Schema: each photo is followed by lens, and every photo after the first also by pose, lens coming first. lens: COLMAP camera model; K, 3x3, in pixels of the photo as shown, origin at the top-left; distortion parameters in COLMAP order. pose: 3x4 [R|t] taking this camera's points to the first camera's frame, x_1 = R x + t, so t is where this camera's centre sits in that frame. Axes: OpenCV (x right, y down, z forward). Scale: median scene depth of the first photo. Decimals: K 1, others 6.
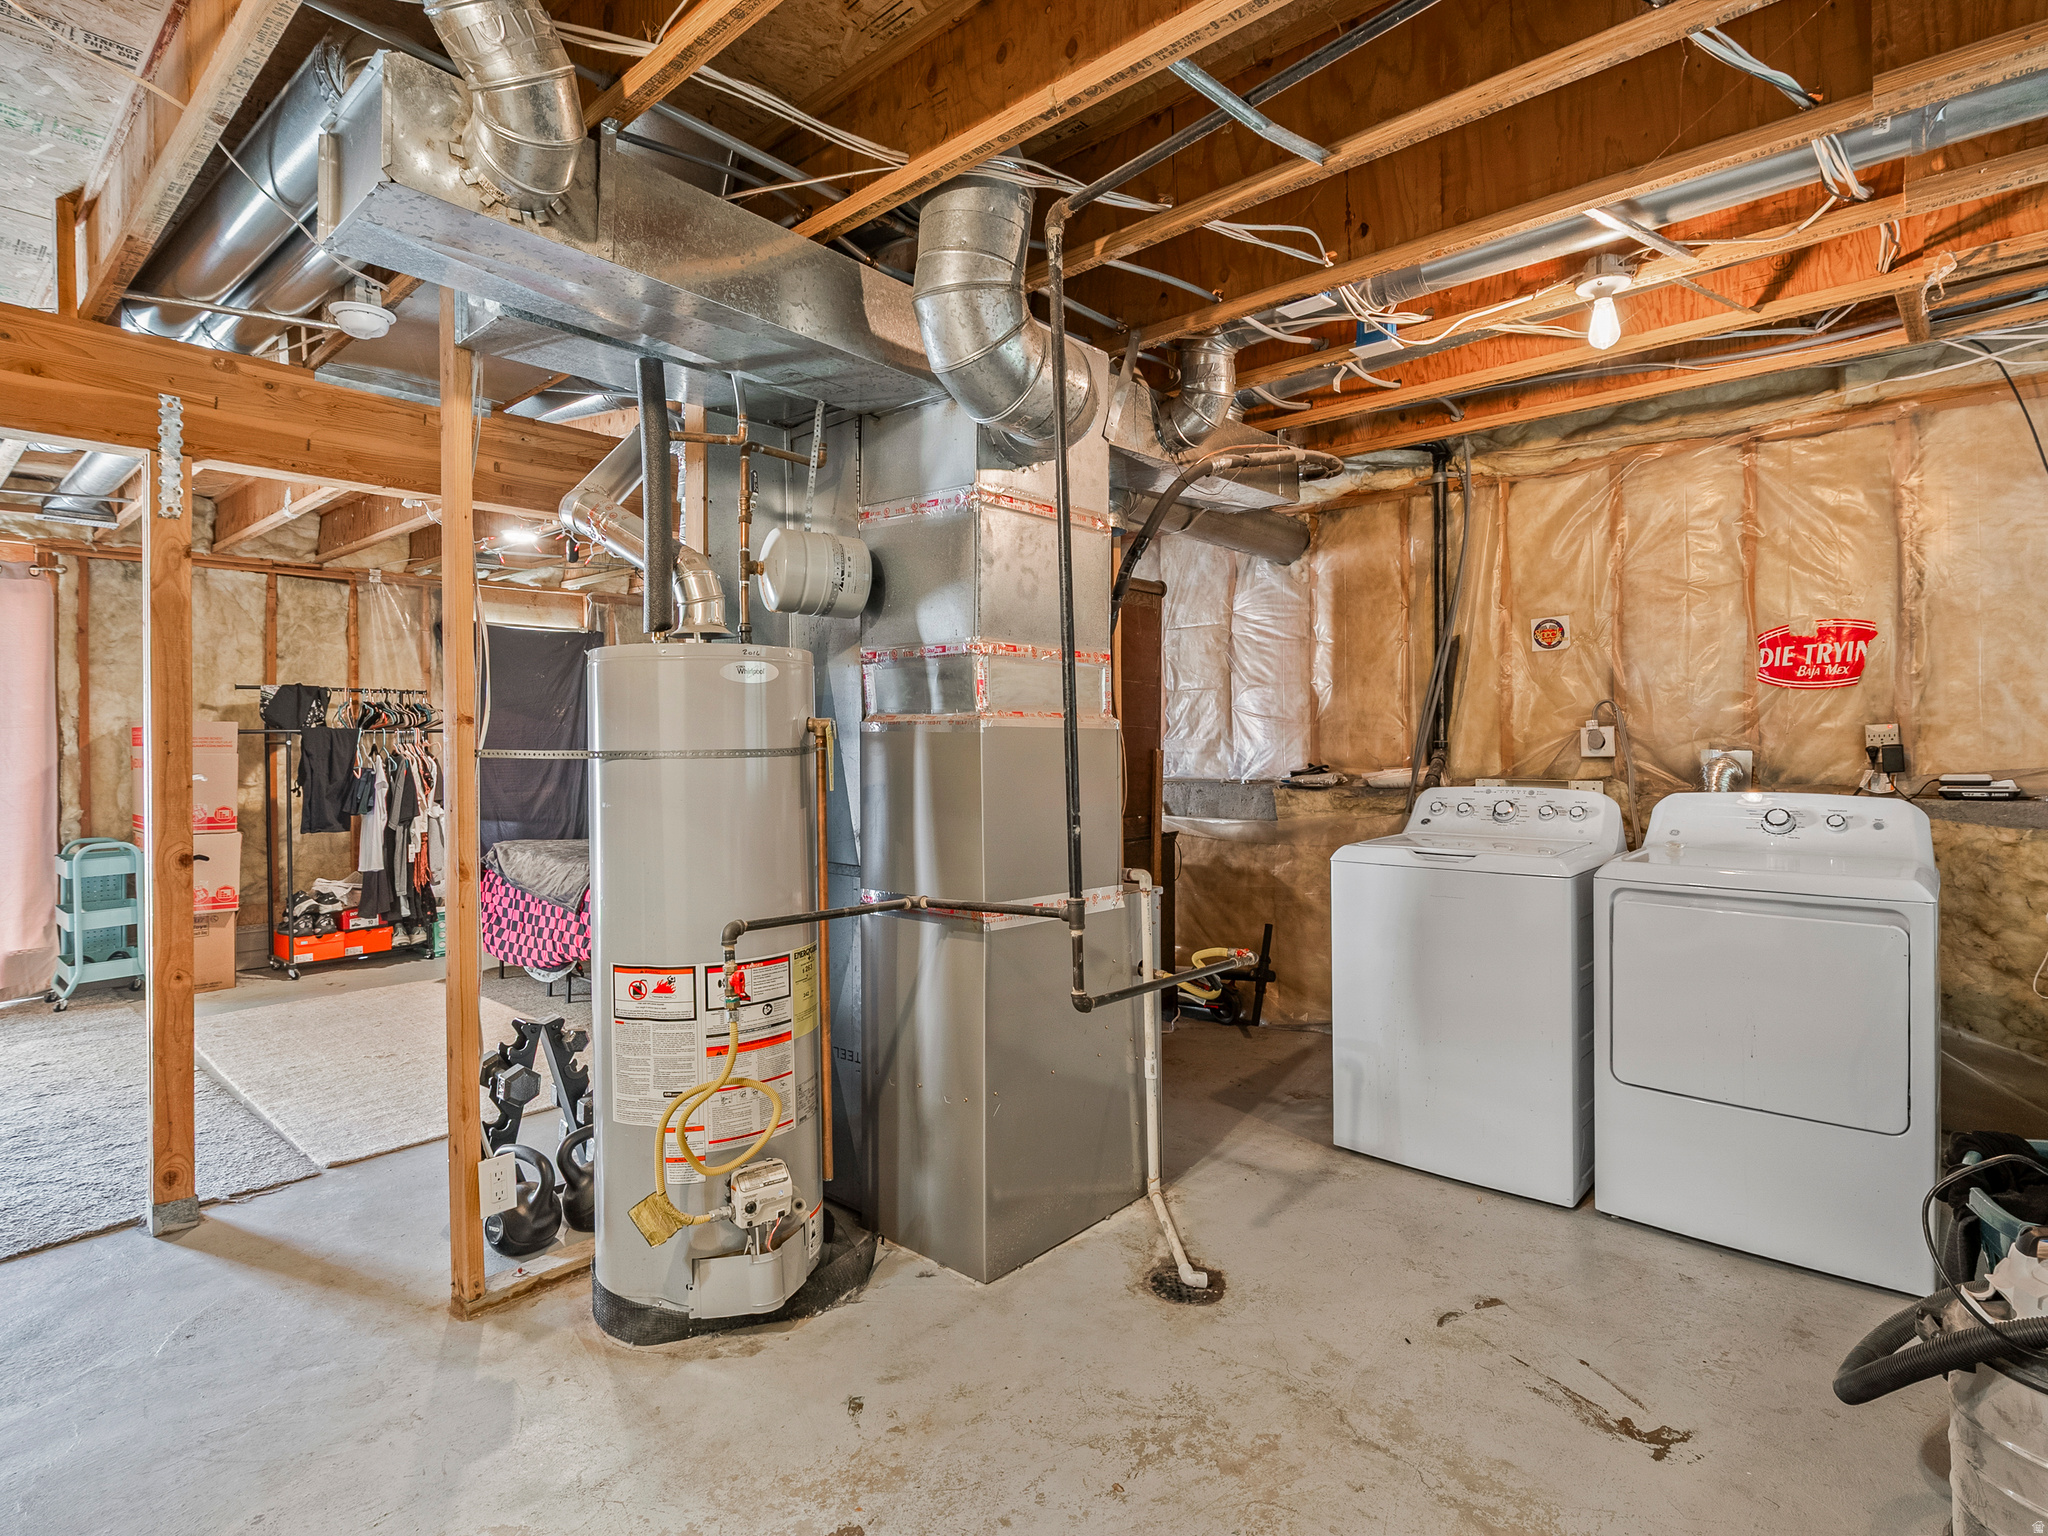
lens RADIAL K [[1050.9, 0, 1025.1], [0, 1050.9, 759.7], [0, 0, 1]] dist [-0.009265, 0.004220]
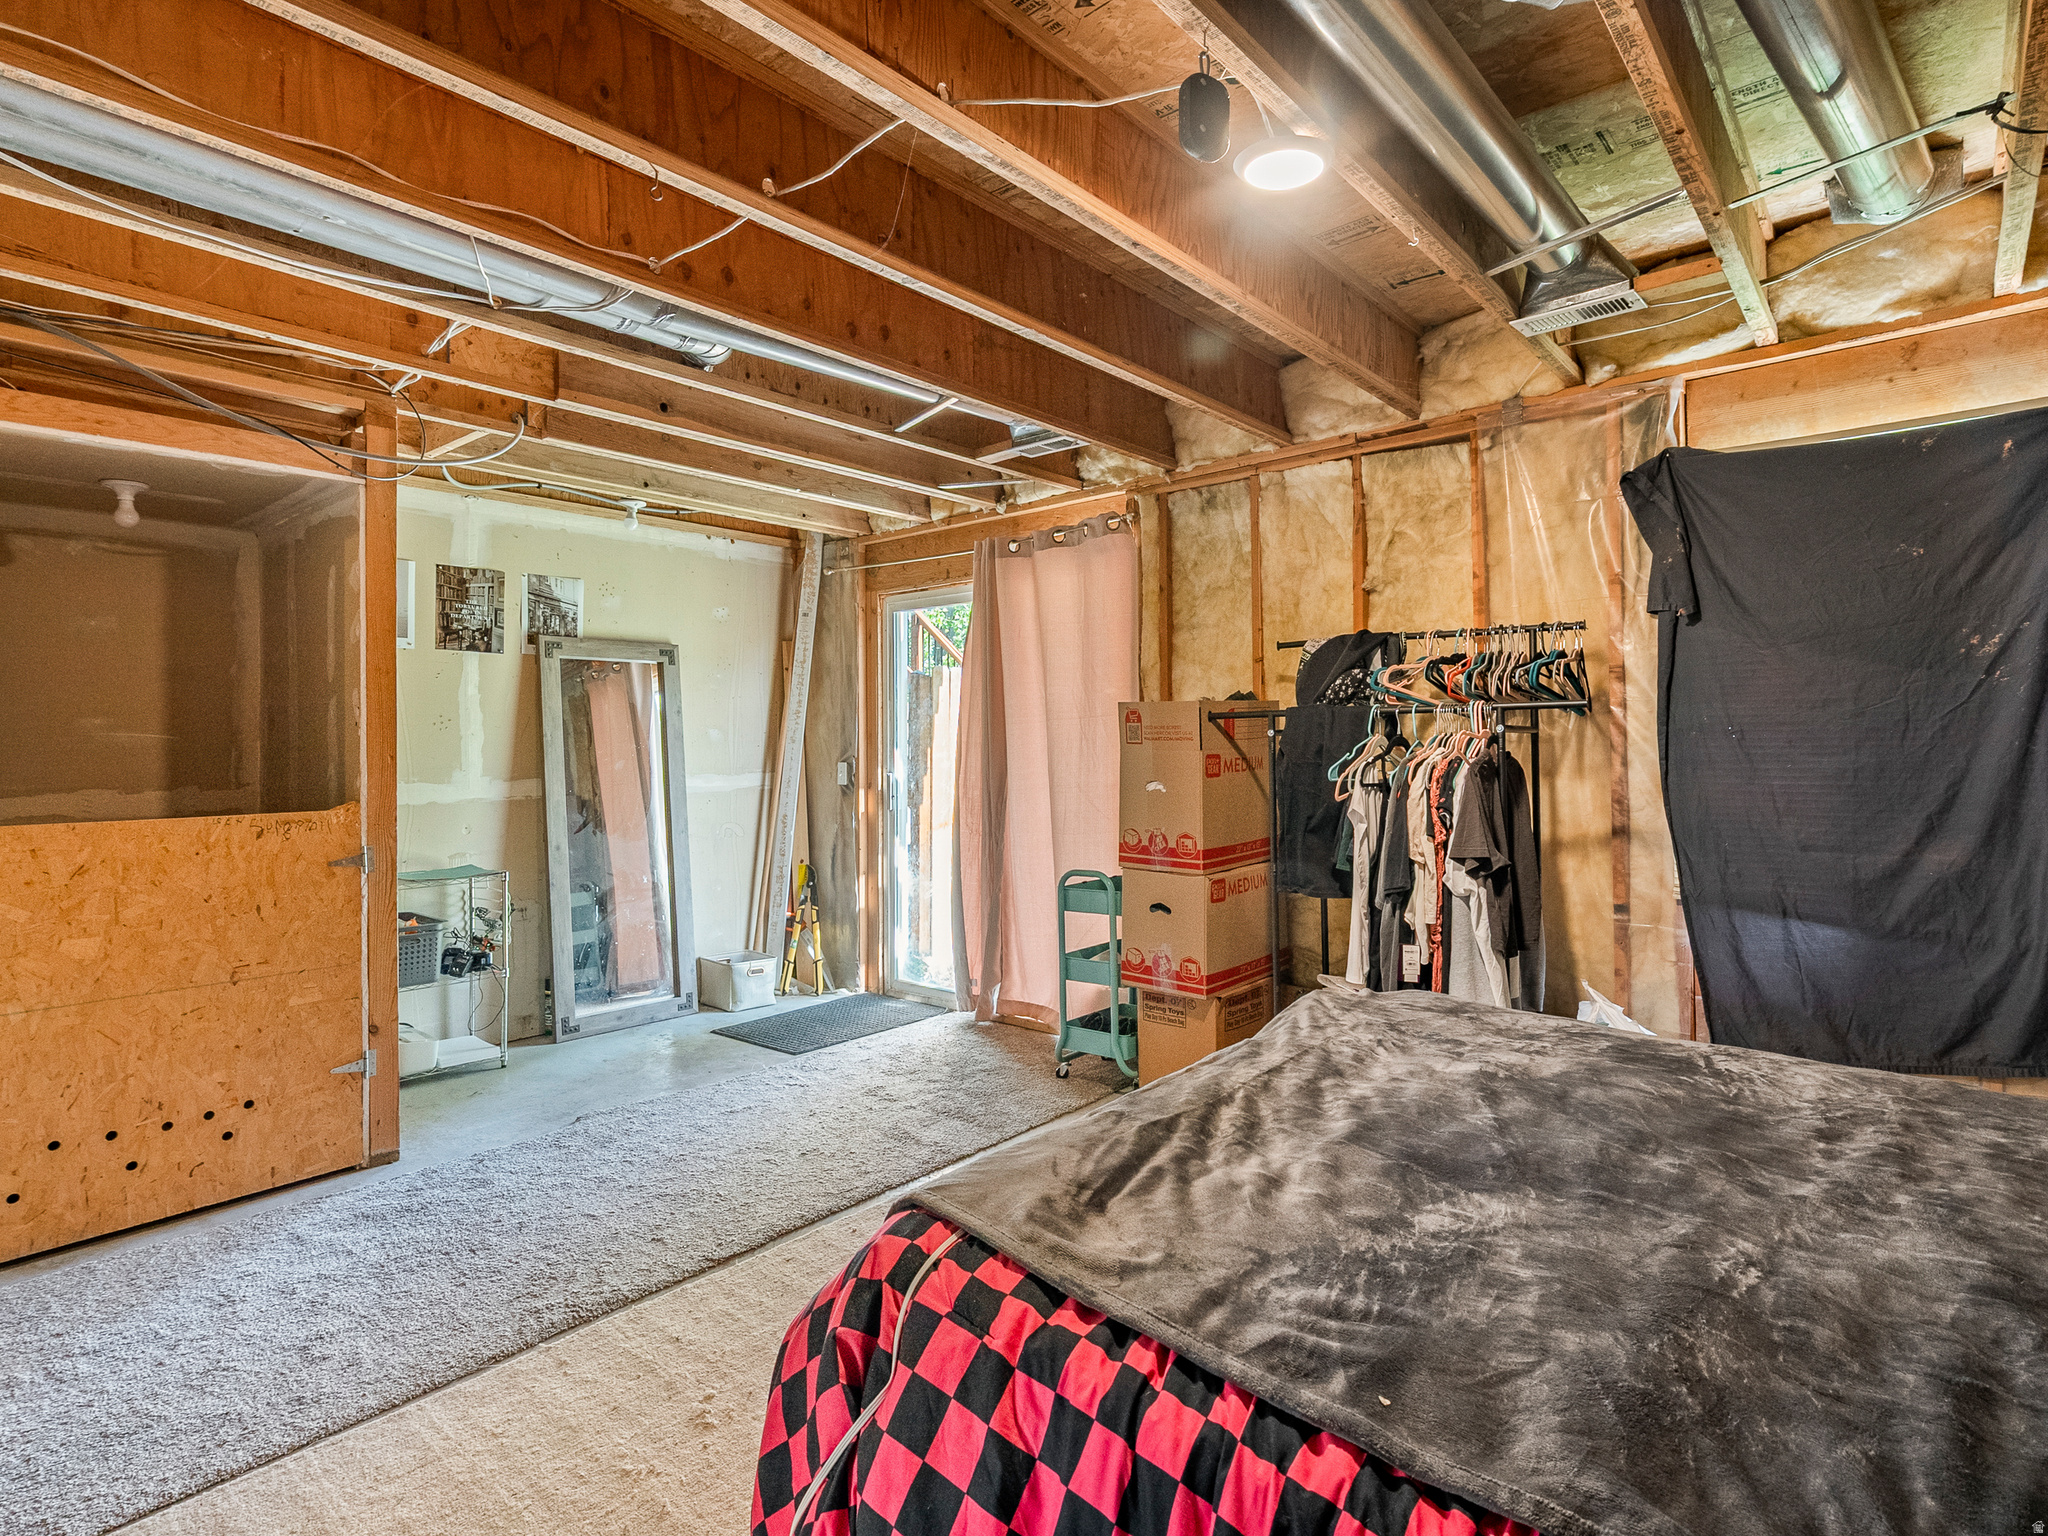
lens RADIAL K [[1050.9, 0, 1047.9], [0, 1050.9, 727.5], [0, 0, 1]] dist [-0.009265, 0.004220]
pose [[0.027563, -0.000392, -0.999620, -0.109951], [-0.004380, 0.999990, -0.000513, -0.017565], [0.999610, 0.004392, 0.027561, 0.797349]]
